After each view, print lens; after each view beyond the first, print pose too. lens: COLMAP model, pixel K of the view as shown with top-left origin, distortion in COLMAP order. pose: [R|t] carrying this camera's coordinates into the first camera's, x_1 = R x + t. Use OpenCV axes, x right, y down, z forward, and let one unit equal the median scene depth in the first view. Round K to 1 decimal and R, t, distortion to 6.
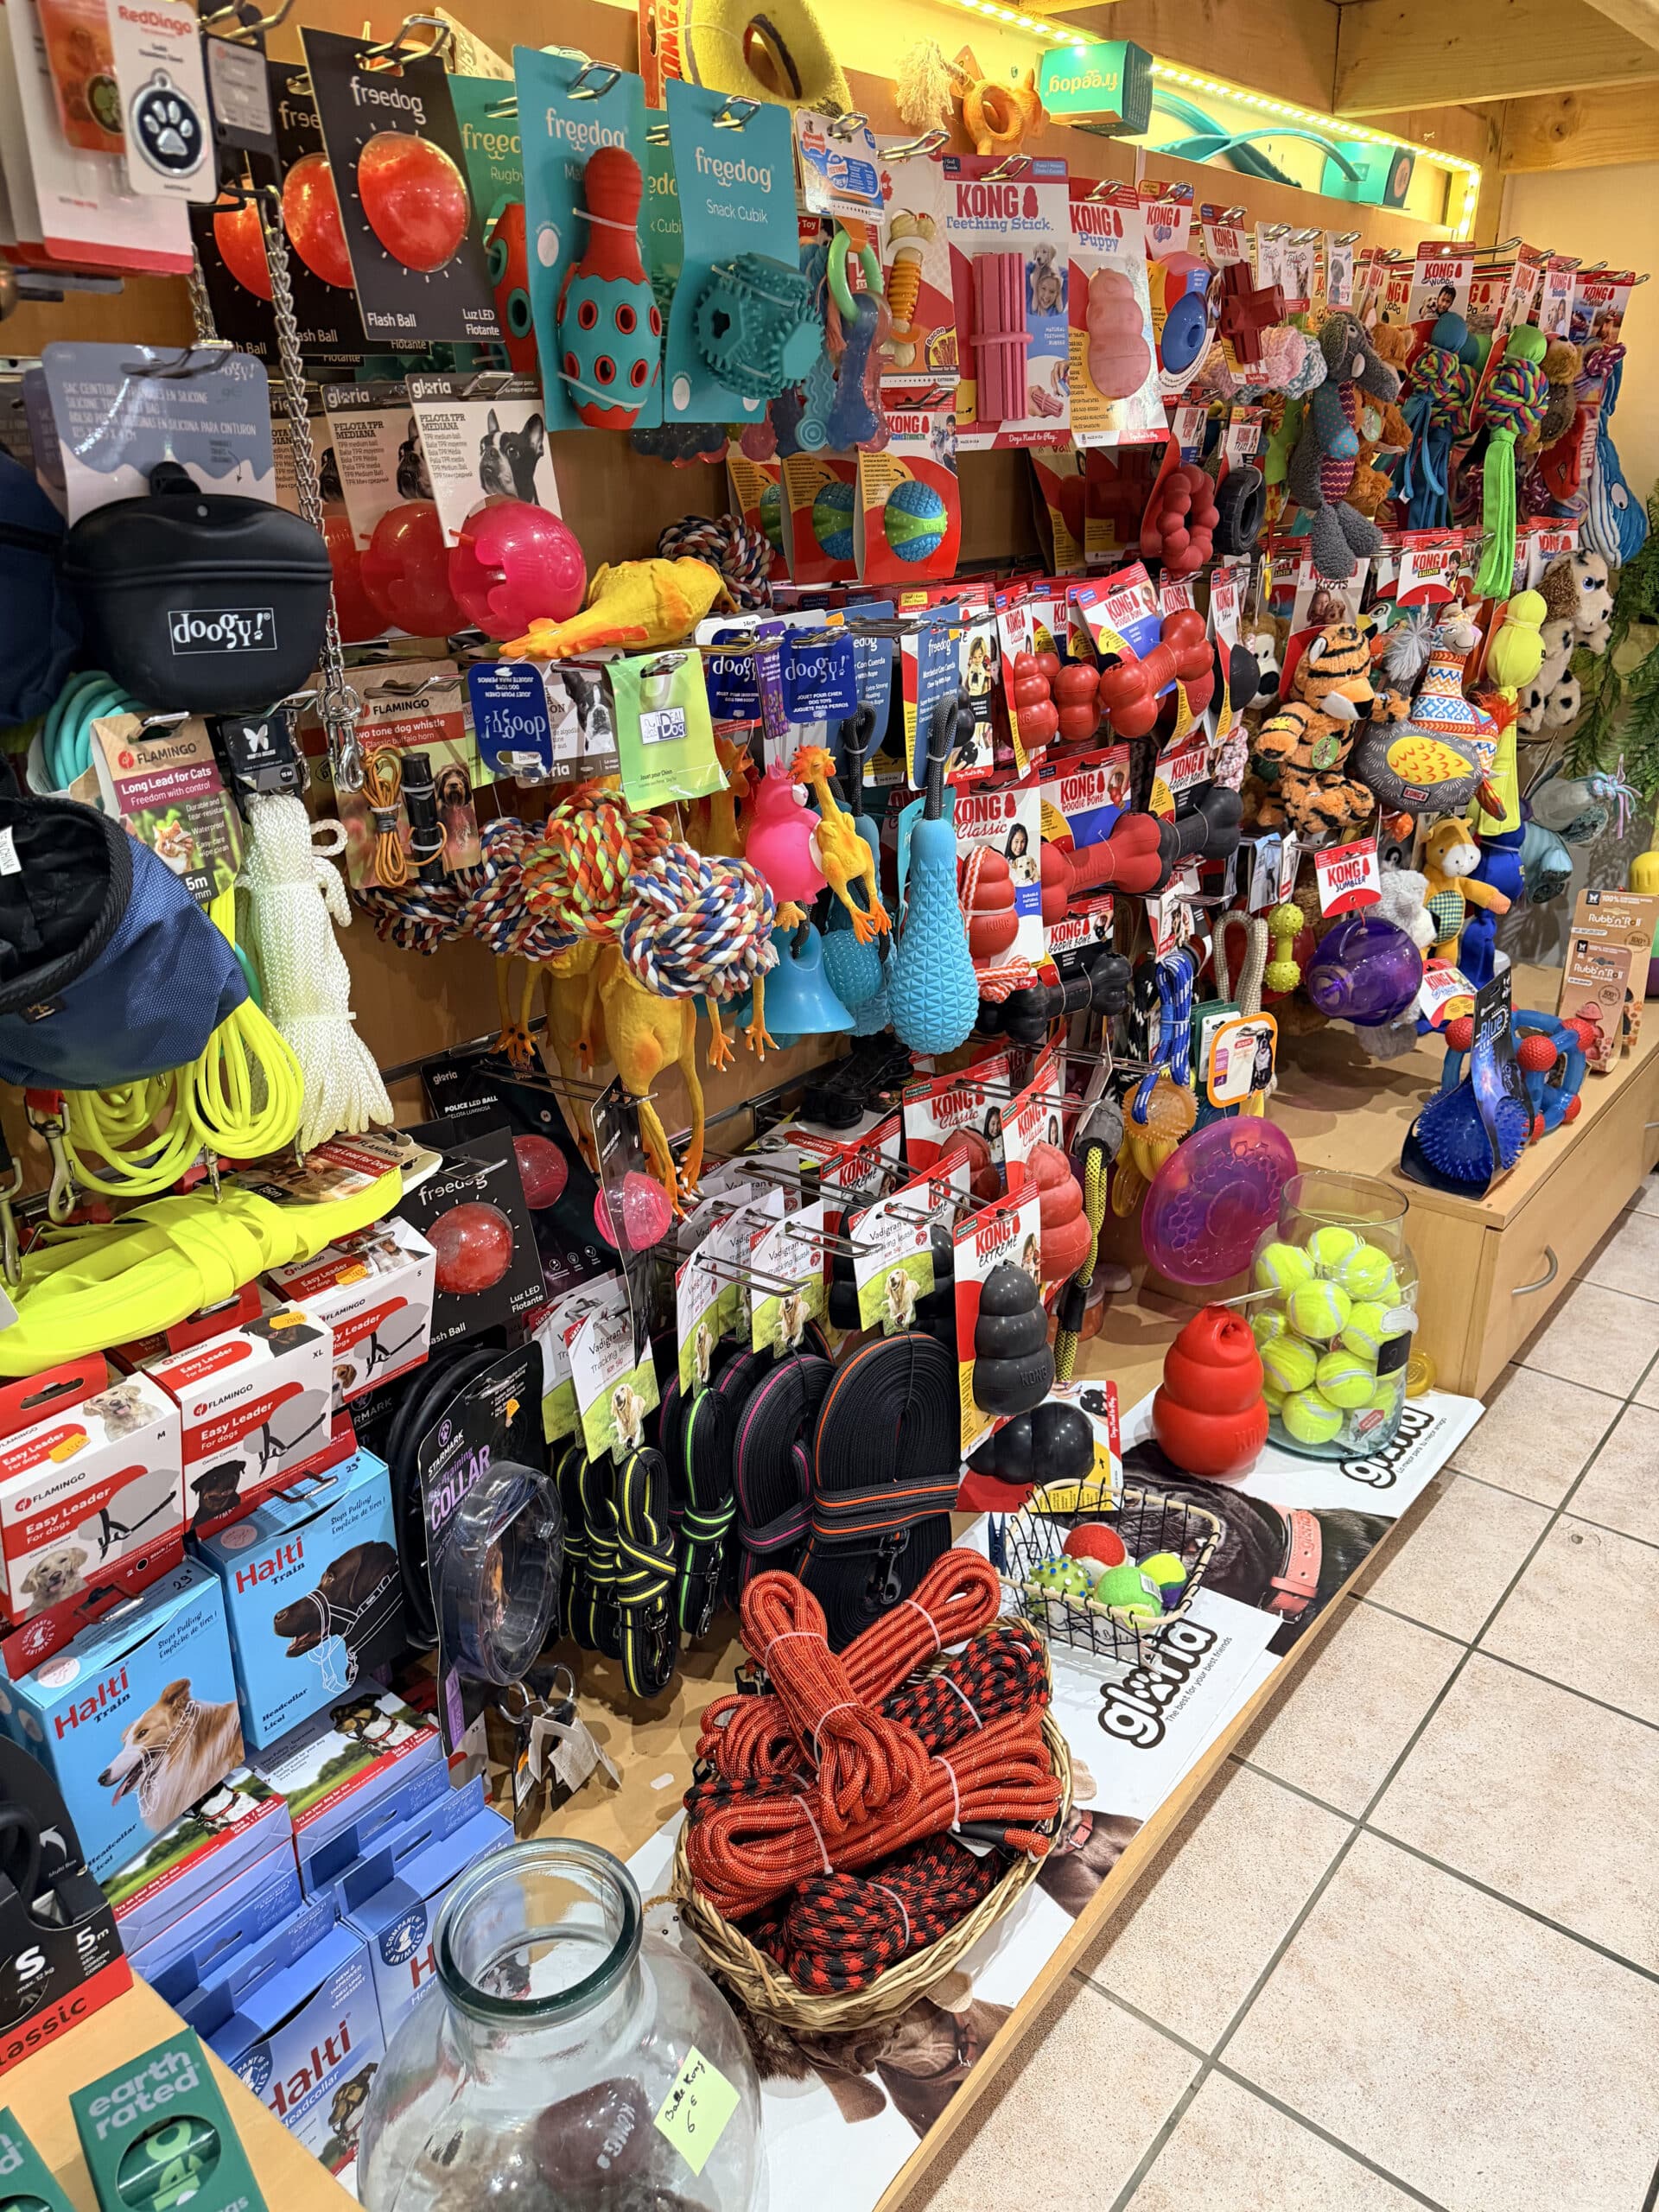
lens RADIAL K [[1569.0, 0, 843.3], [0, 1569.0, 1081.8], [0, 0, 1]] dist [0.036545, -0.042232]
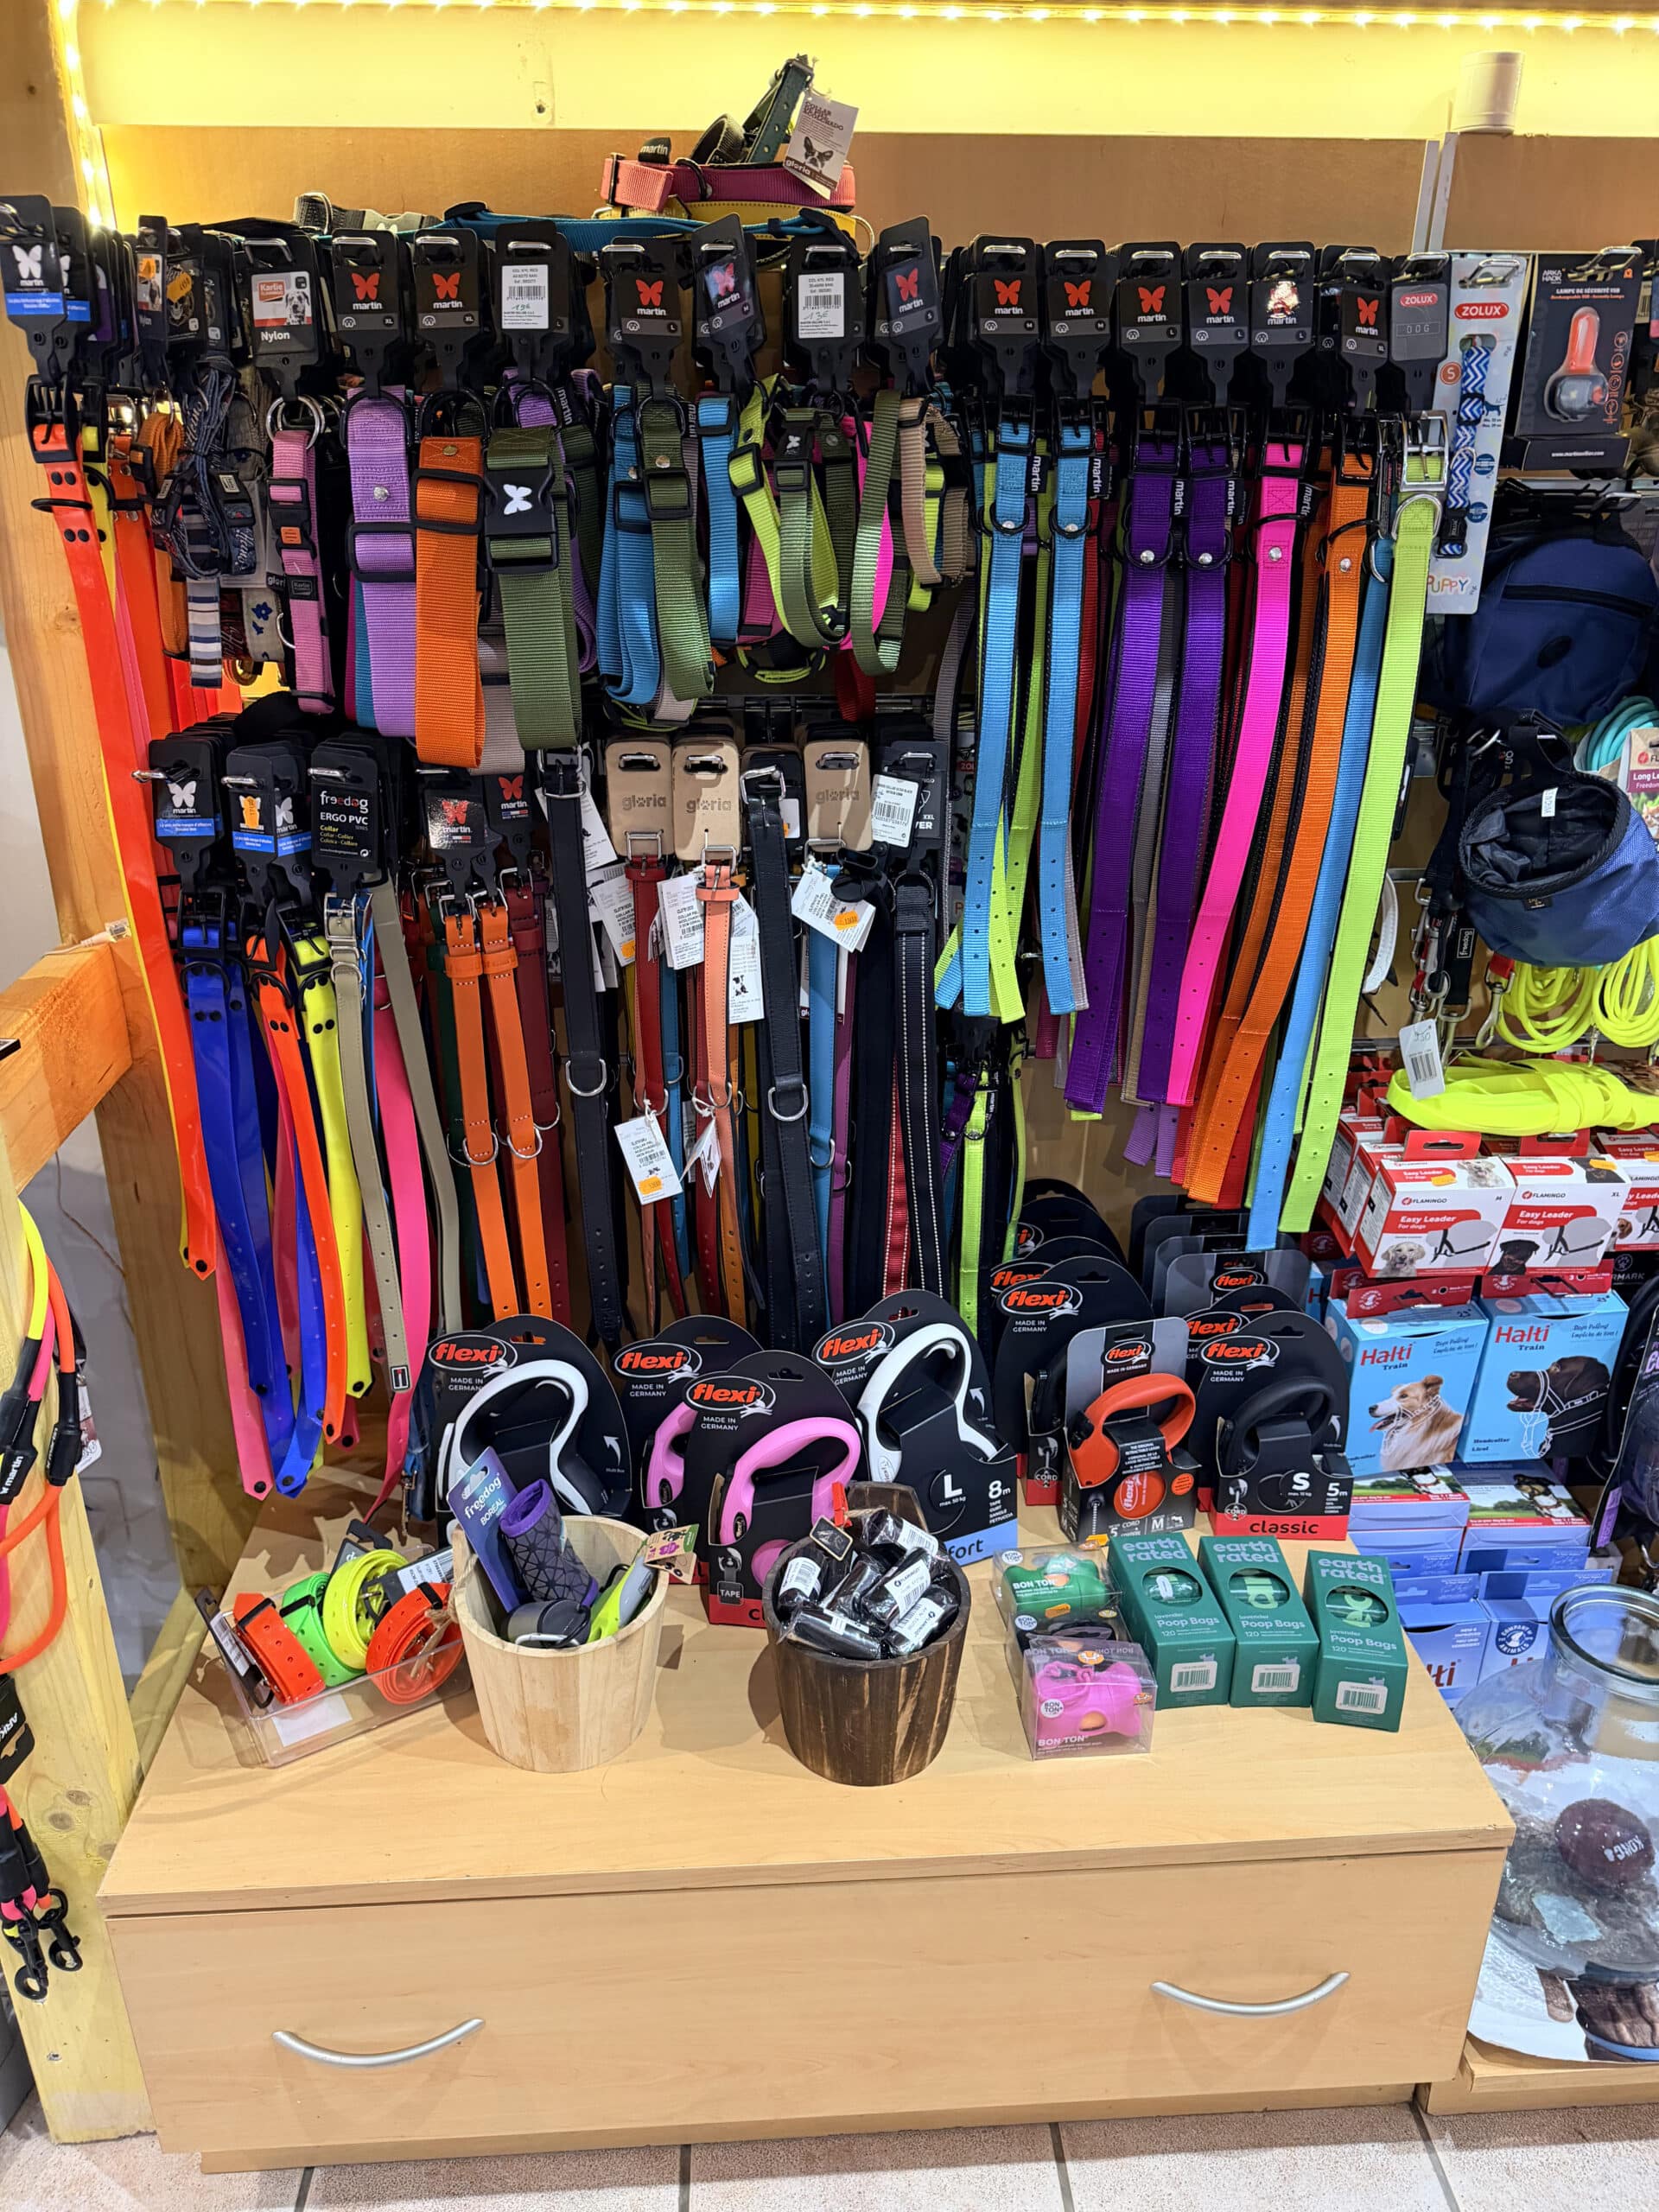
lens RADIAL K [[1532.2, 0, 816.8], [0, 1532.2, 1117.8], [0, 0, 1]] dist [0.048502, -0.011612]
pose [[0.665389, 0.297462, -0.684671, 0.093462], [-0.294289, 0.947425, 0.125617, 0.116361], [0.686041, 0.117907, 0.717946, -0.388938]]
